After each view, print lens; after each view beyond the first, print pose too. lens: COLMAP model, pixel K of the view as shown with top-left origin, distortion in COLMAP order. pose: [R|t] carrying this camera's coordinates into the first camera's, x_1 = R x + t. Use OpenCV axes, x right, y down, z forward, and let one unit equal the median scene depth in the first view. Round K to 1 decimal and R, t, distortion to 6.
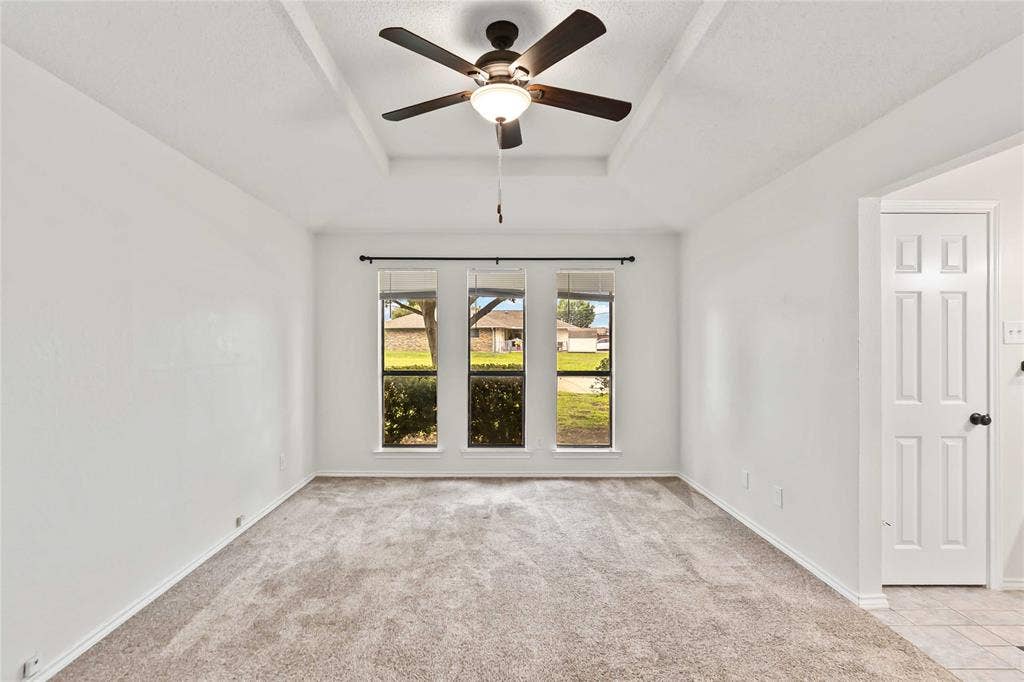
lens RADIAL K [[488.2, 0, 513.3], [0, 488.2, 345.0], [0, 0, 1]] dist [-0.010624, 0.006587]
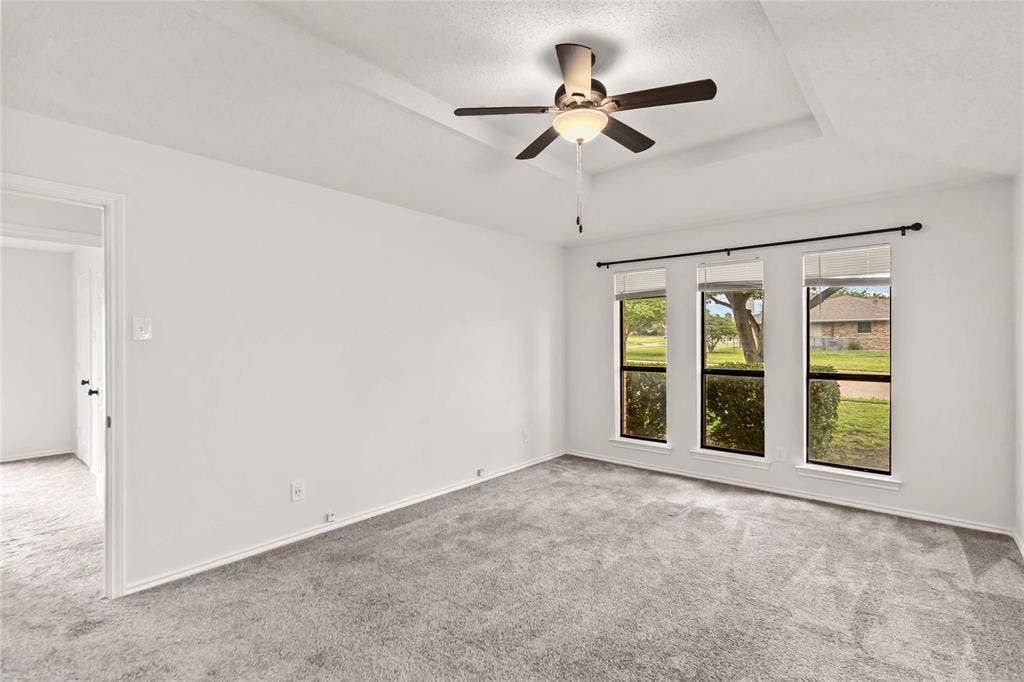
lens RADIAL K [[488.2, 0, 507.5], [0, 488.2, 342.5], [0, 0, 1]] dist [-0.010624, 0.006587]
pose [[0.742404, -0.001091, -0.669951, 0.320091], [0.001239, 0.999999, -0.000256, 0.000261], [0.669951, -0.000640, 0.742405, 0.033214]]
